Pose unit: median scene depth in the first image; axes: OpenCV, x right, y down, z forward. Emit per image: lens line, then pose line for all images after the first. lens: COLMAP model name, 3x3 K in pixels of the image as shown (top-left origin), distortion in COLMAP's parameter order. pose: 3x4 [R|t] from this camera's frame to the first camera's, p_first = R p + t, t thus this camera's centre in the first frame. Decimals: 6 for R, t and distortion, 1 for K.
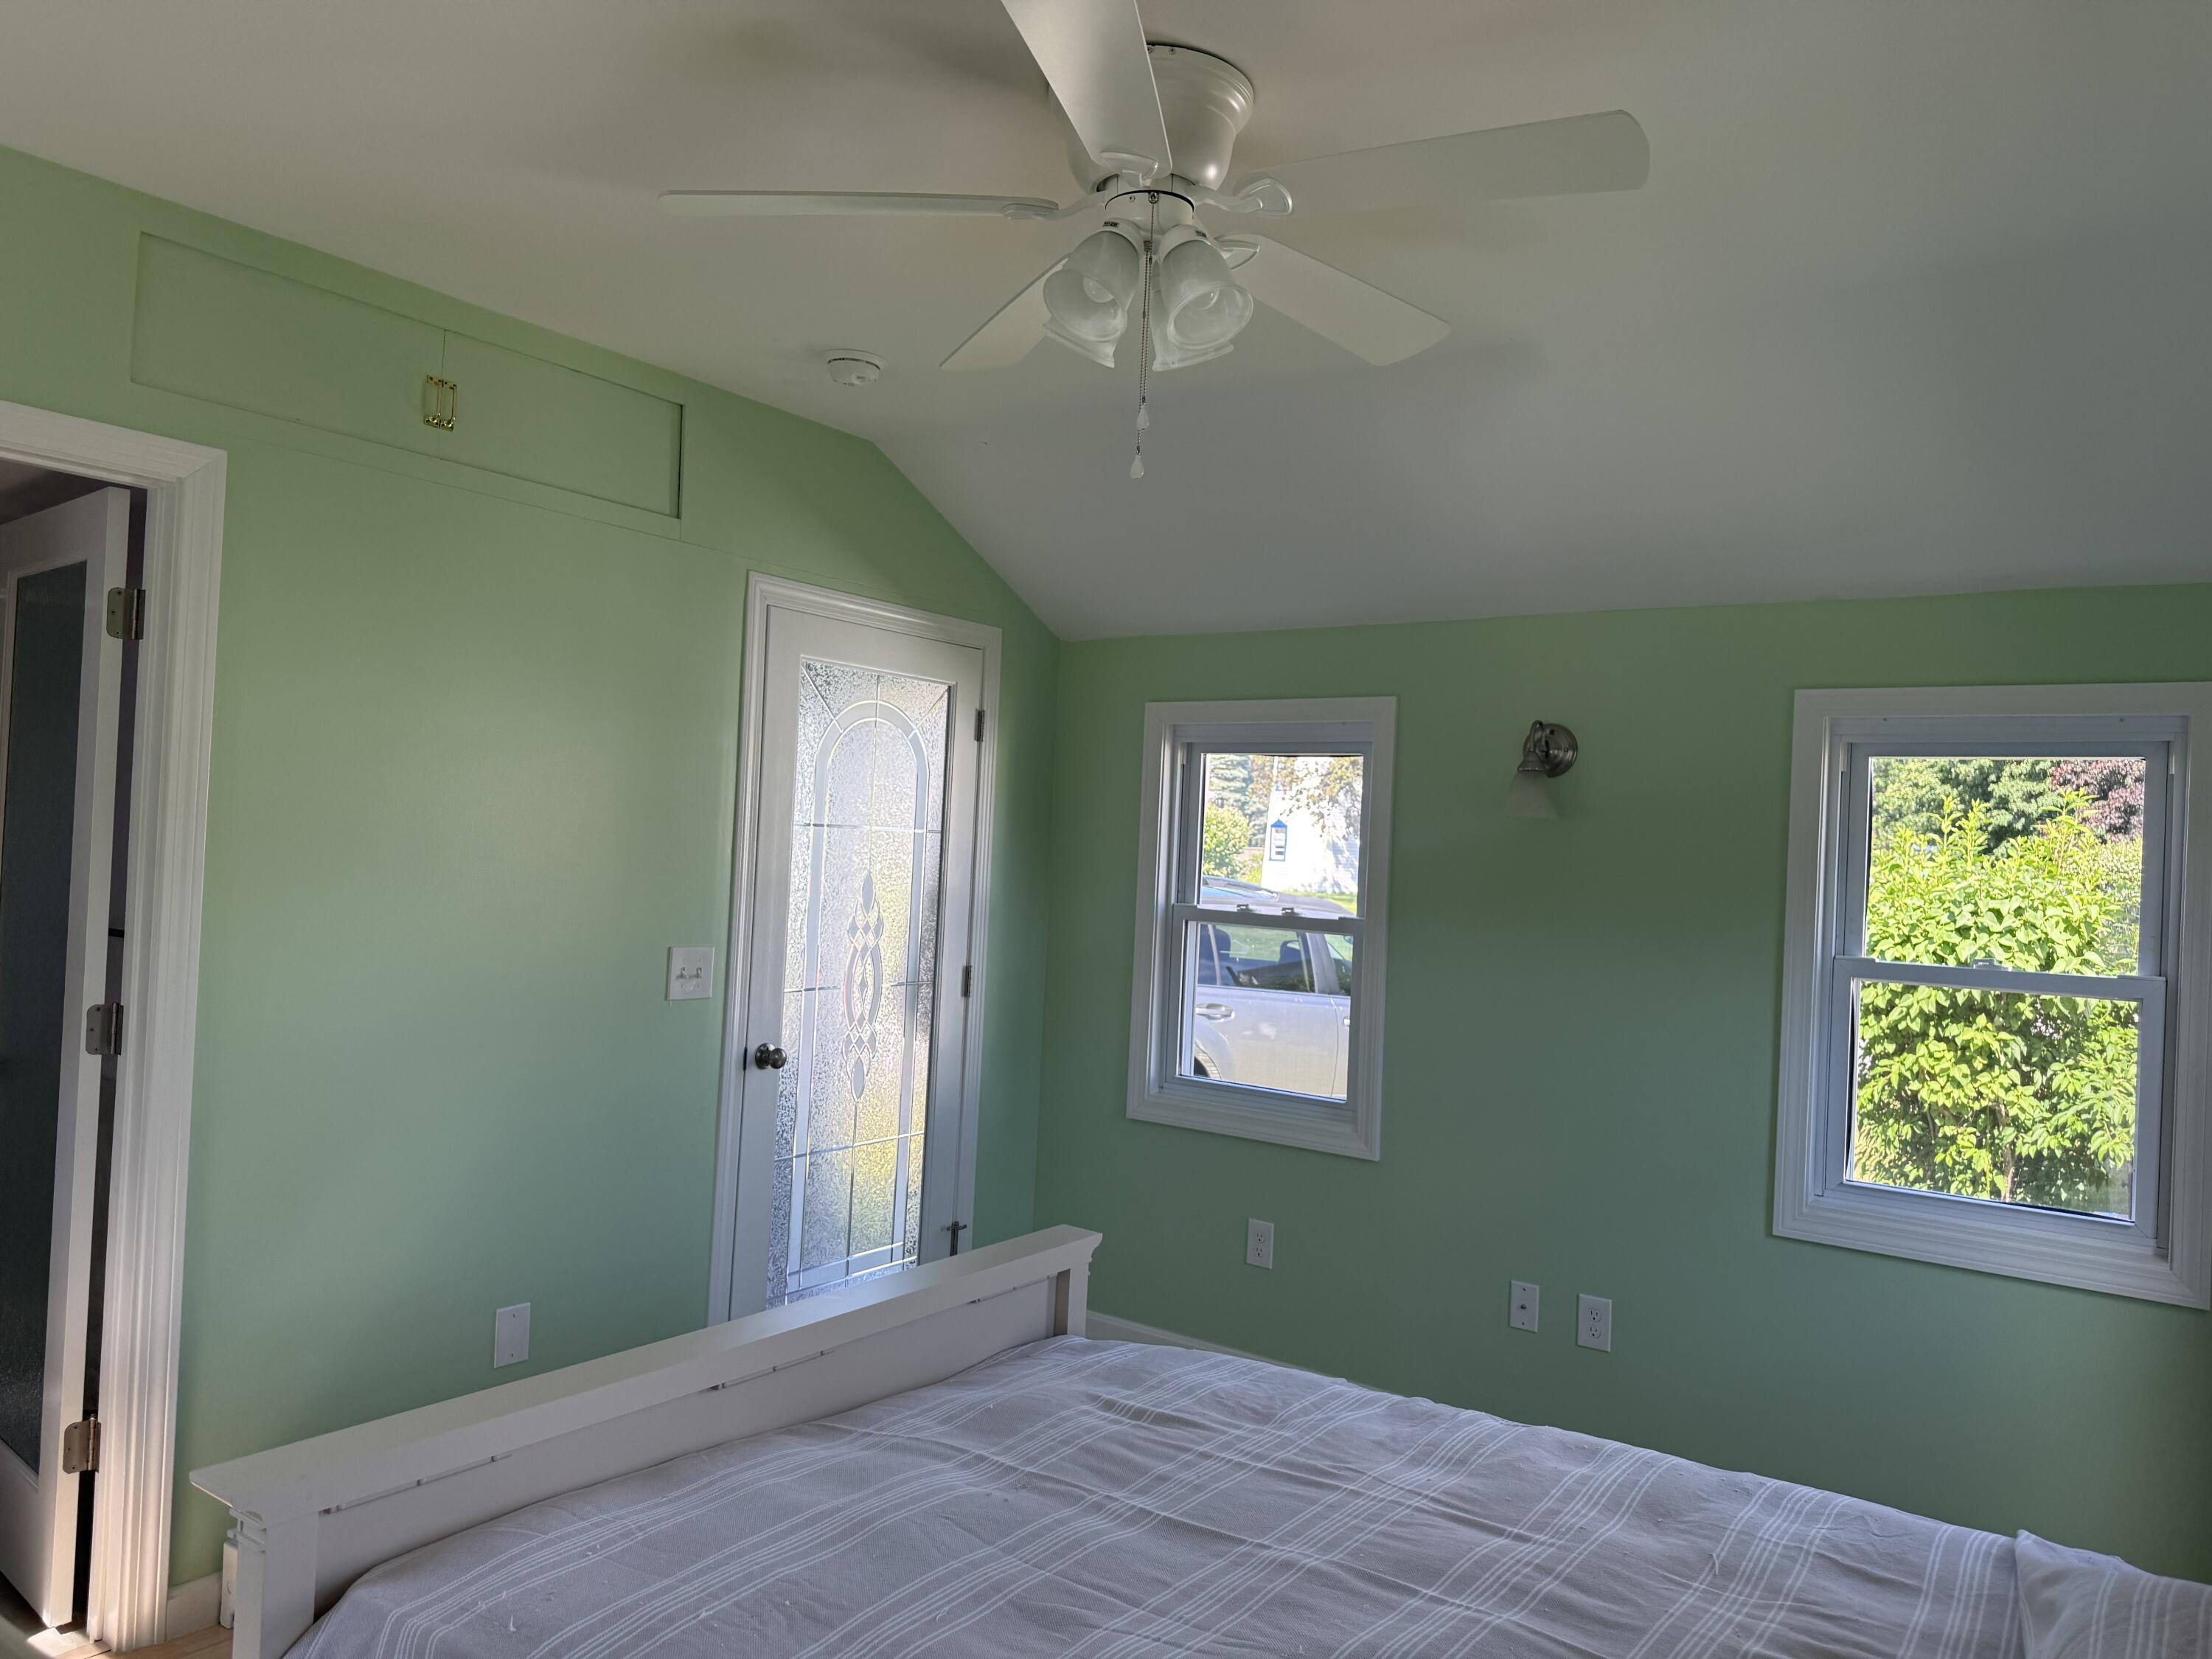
lens RADIAL K [[1563.8, 0, 1110.1], [0, 1563.8, 831.1], [0, 0, 1]] dist [0.044226, -0.046962]
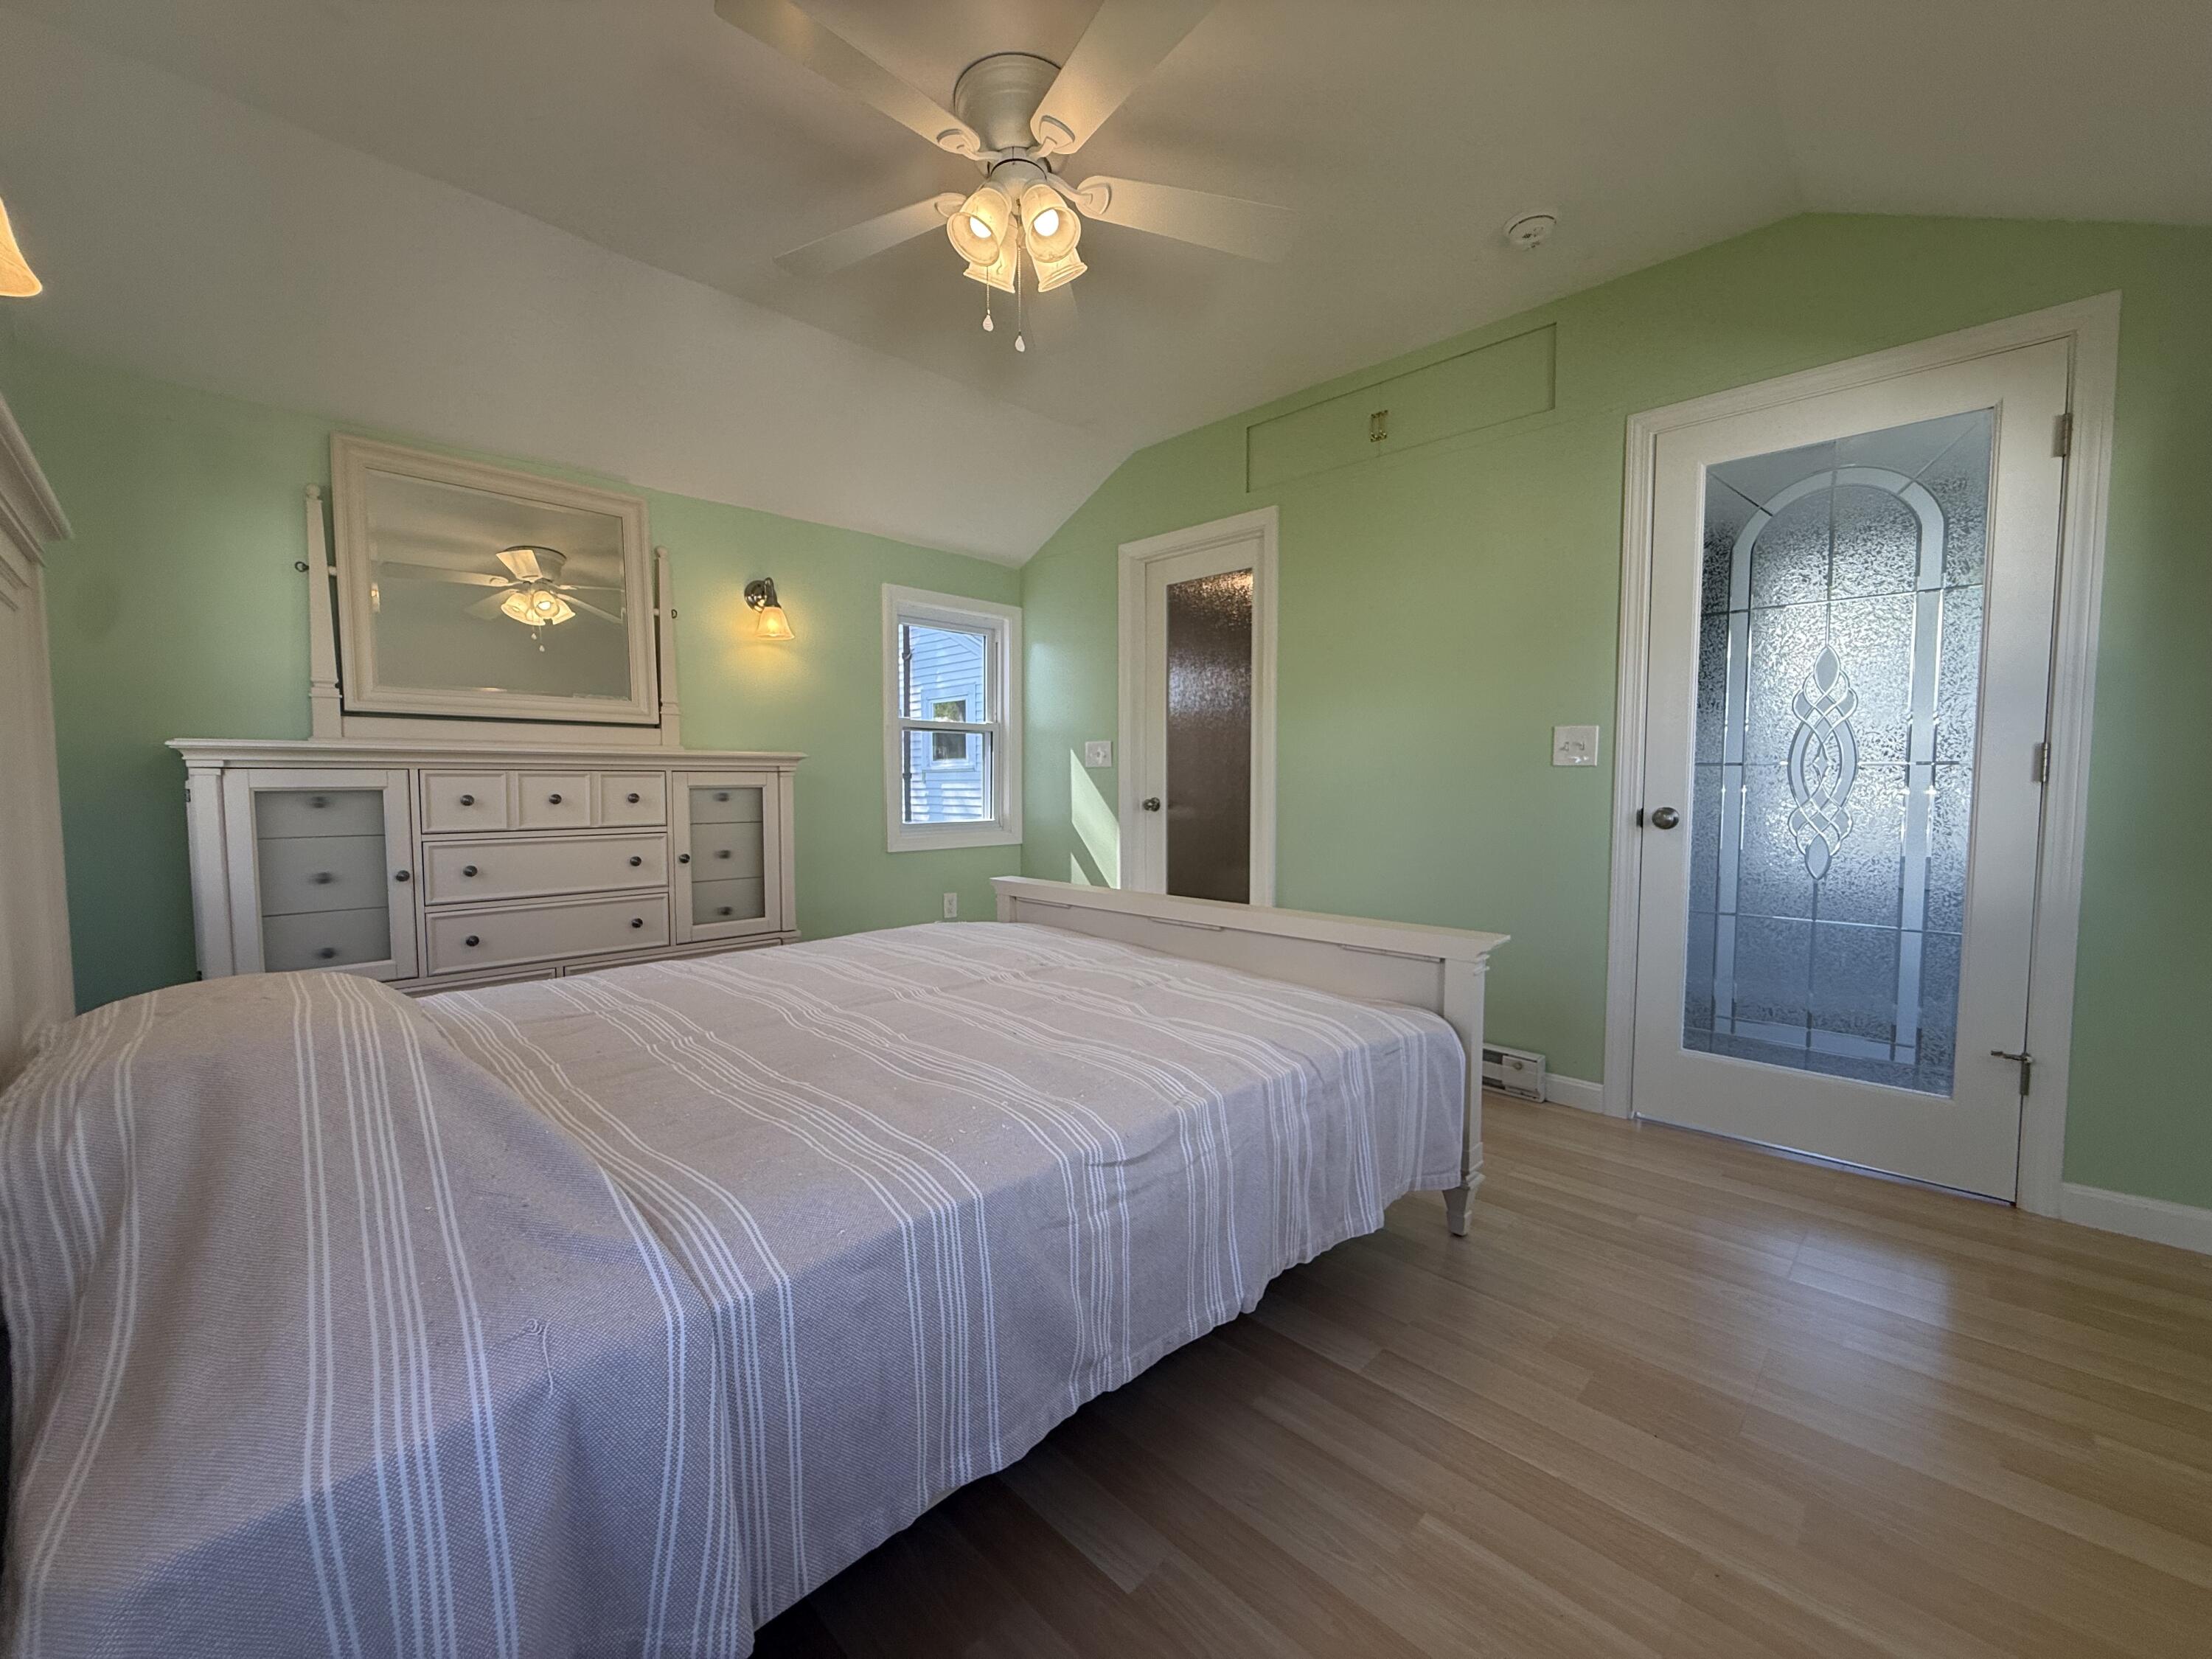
lens RADIAL K [[880.0, 0, 1104.3], [0, 880.0, 823.6], [0, 0, 1]] dist [0.000096, 0.000820]
pose [[-0.158898, 0.004630, -0.987284, 0.504148], [0.005525, 0.999978, 0.003801, 0.143812], [0.987279, -0.004850, -0.158921, 0.694004]]
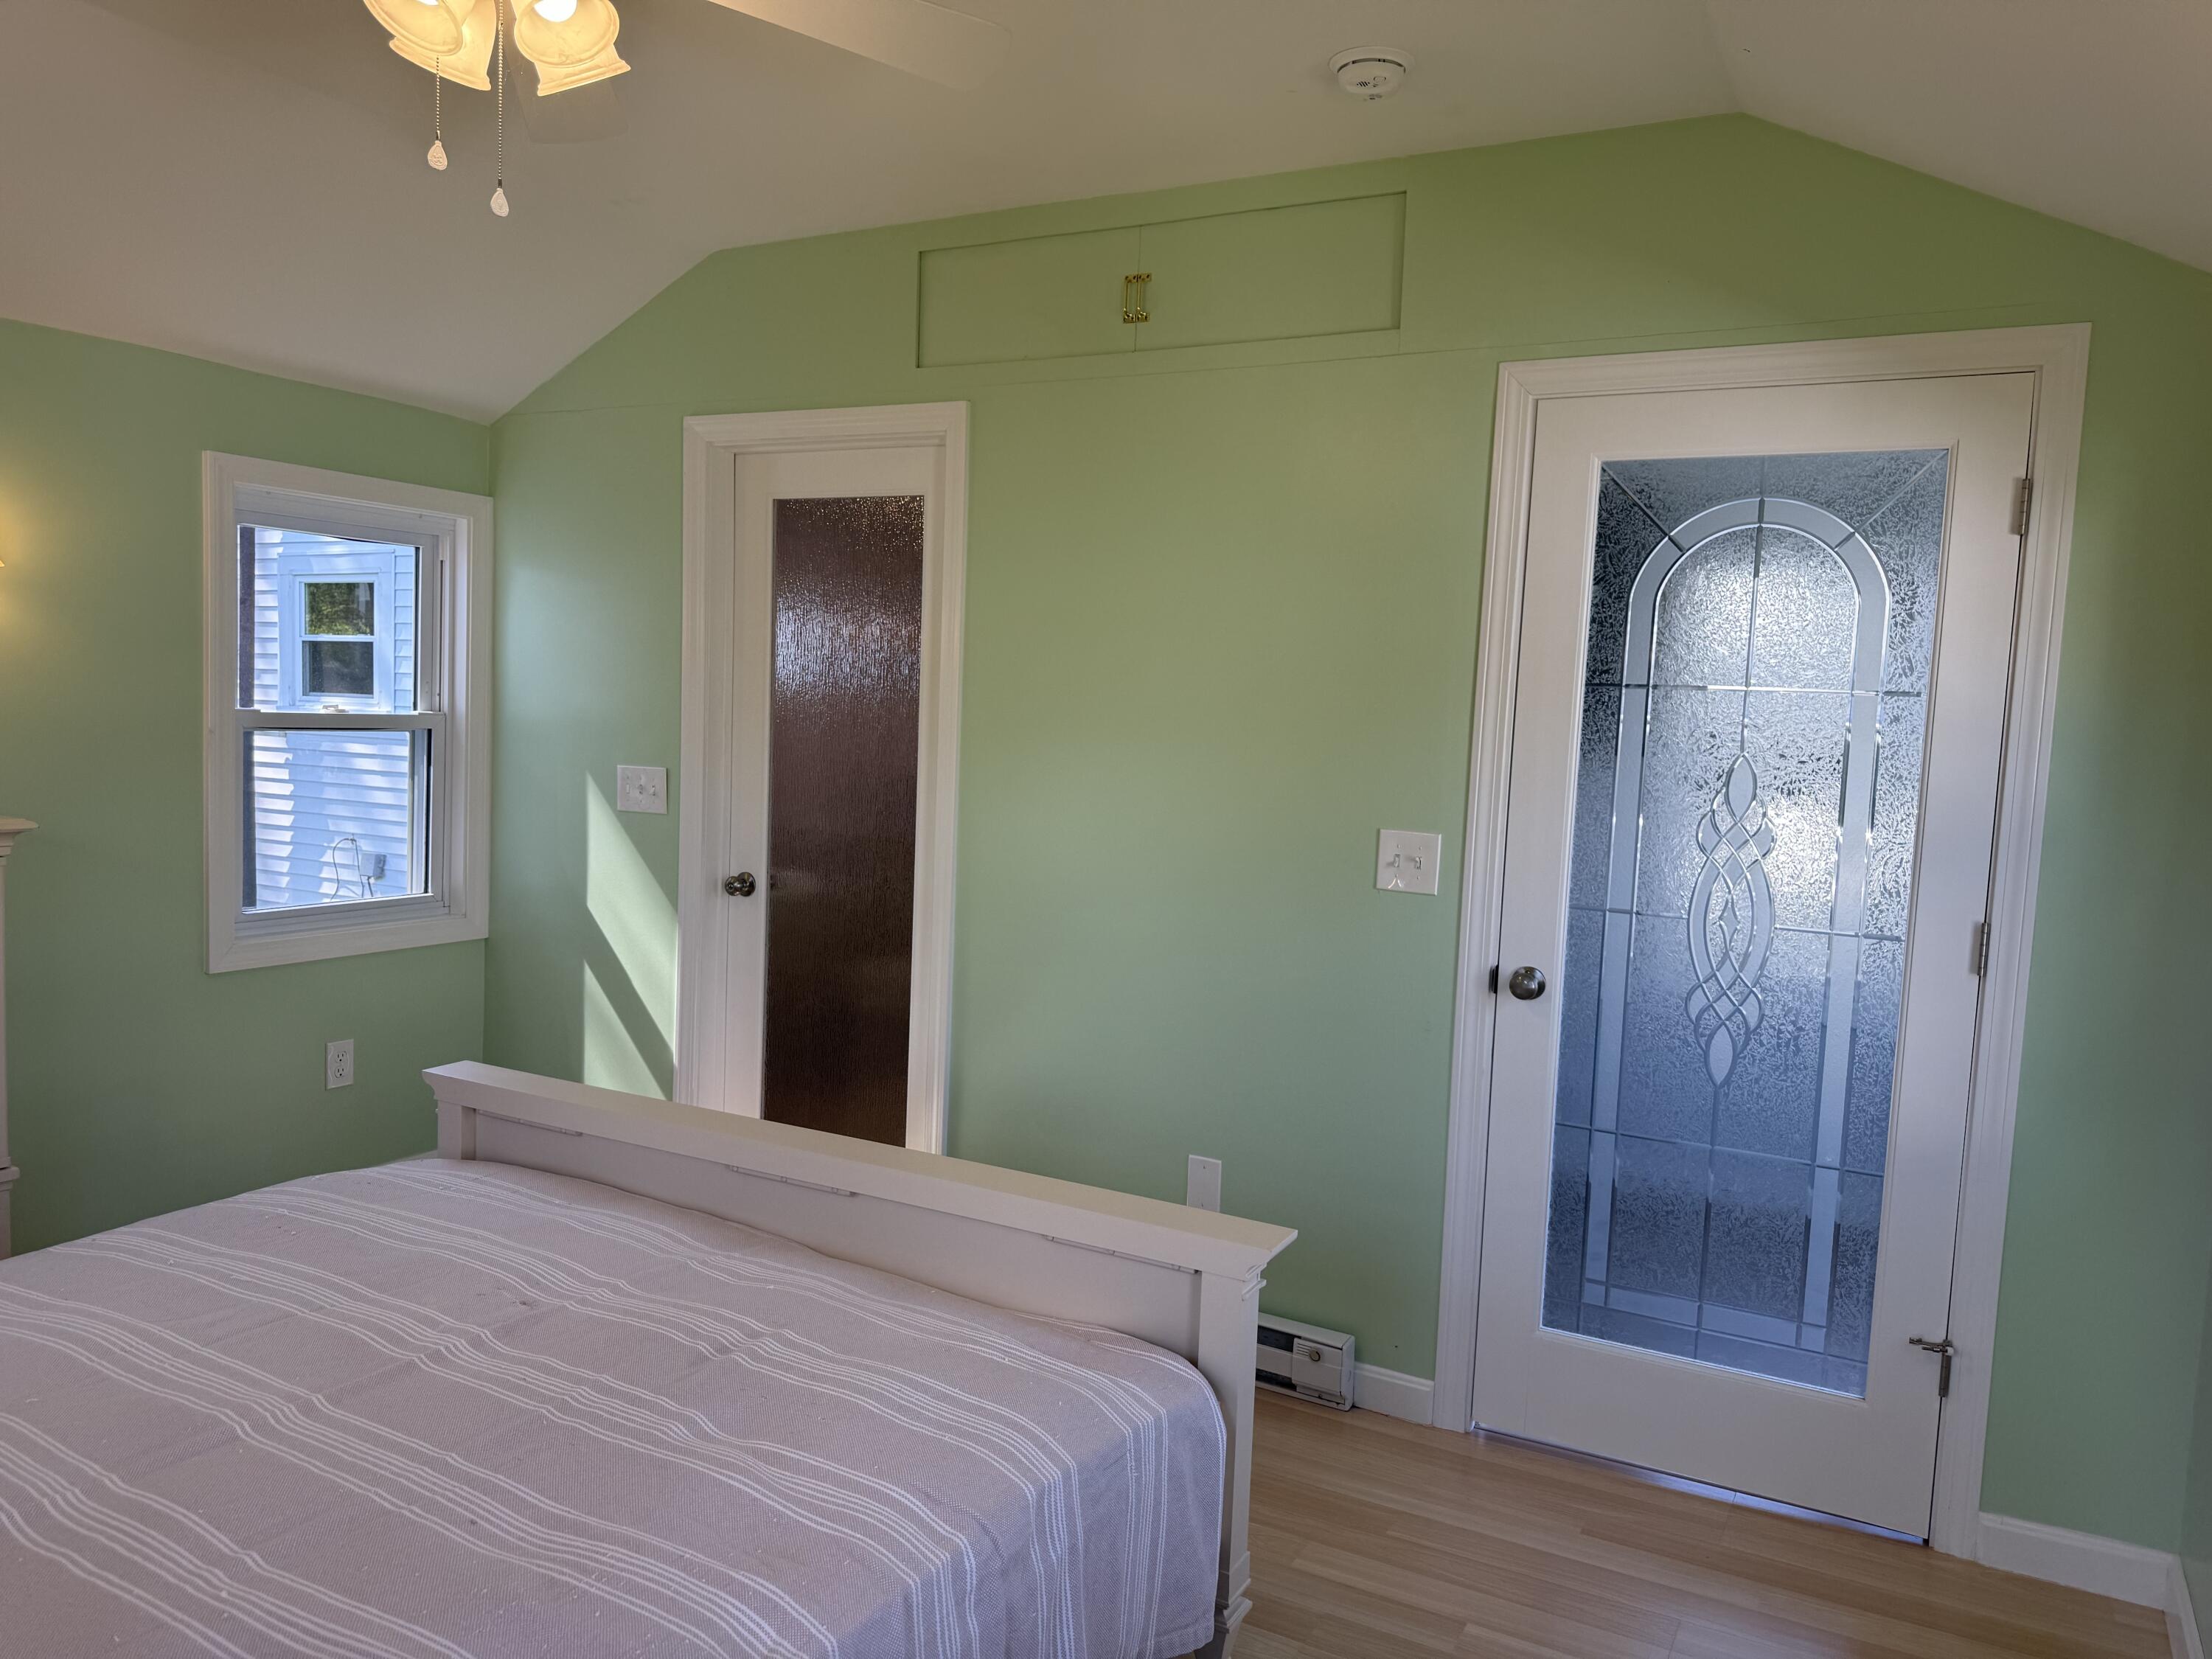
lens RADIAL K [[1563.8, 0, 1100.5], [0, 1563.8, 829.0], [0, 0, 1]] dist [0.044226, -0.046962]
pose [[0.118822, 0.037955, -0.992190, 0.532005], [-0.021769, 0.999129, 0.035613, 0.043529], [0.992677, 0.017368, 0.119545, 0.698520]]
